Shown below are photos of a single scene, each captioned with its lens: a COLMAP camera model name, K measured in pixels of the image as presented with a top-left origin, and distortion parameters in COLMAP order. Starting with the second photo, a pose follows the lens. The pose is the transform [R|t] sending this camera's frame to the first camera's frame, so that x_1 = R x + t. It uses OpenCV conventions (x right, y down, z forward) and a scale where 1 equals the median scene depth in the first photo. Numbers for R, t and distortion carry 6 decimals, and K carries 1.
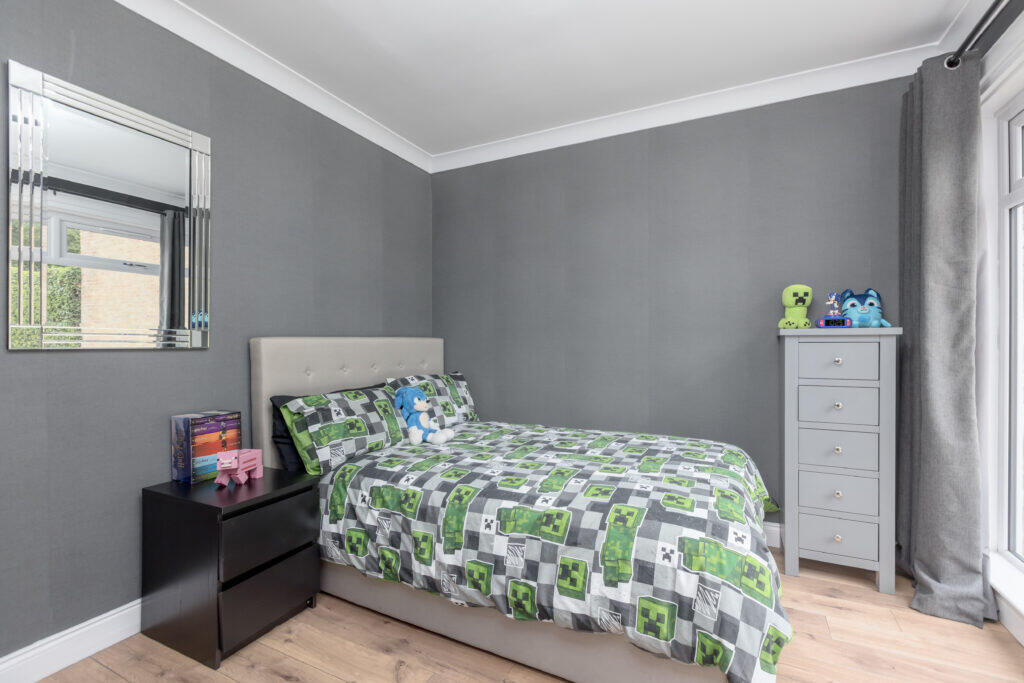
lens RADIAL K [[466.4, 0, 494.7], [0, 466.4, 343.7], [0, 0, 1]] dist [-0.001580, -0.000111]
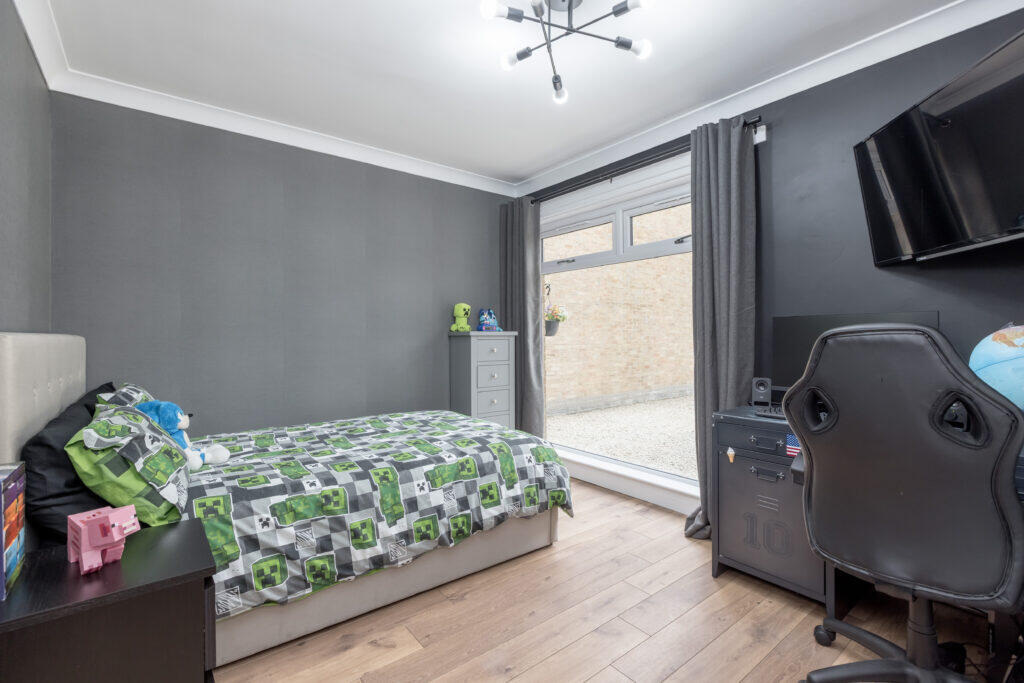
lens RADIAL K [[457.0, 0, 514.1], [0, 457.0, 339.0], [0, 0, 1]] dist [-0.001020, 0.000120]
pose [[0.413444, -0.000871, 0.910529, -0.972264], [0.005138, 0.999986, -0.001376, -0.002165], [-0.910515, 0.005247, 0.413443, 0.262691]]
